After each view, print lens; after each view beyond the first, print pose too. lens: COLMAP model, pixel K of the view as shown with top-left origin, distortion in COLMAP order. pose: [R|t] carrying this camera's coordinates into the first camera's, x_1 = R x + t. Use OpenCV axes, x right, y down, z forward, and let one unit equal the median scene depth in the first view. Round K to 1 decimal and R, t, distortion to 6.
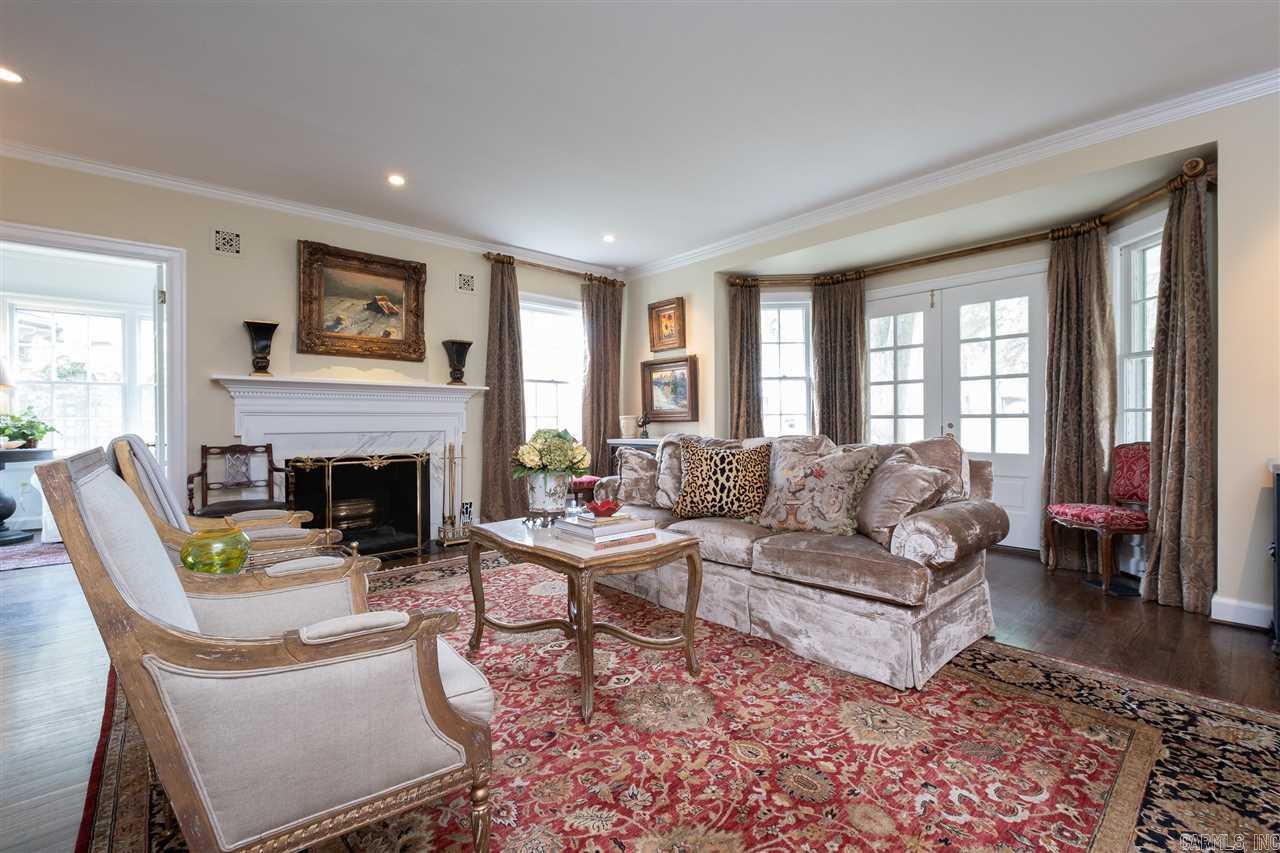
lens RADIAL K [[563.4, 0, 638.2], [0, 563.4, 423.2], [0, 0, 1]] dist [-0.001422, -0.000073]
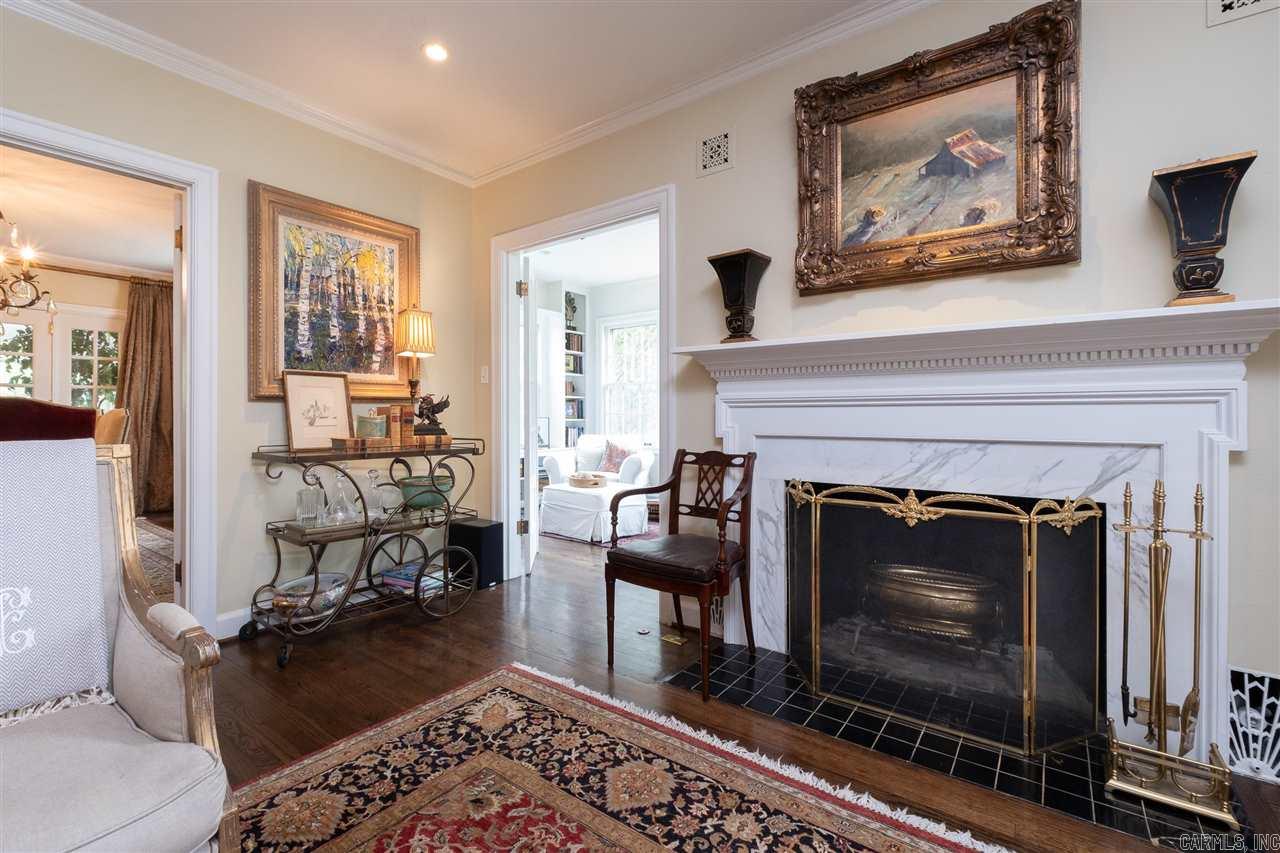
lens RADIAL K [[563.4, 0, 639.5], [0, 563.4, 417.8], [0, 0, 1]] dist [-0.001422, -0.000073]
pose [[0.179662, 0.009339, -0.983684, -0.068489], [-0.002872, 0.999956, 0.008969, -0.006339], [0.983724, 0.001214, 0.179680, 0.712872]]
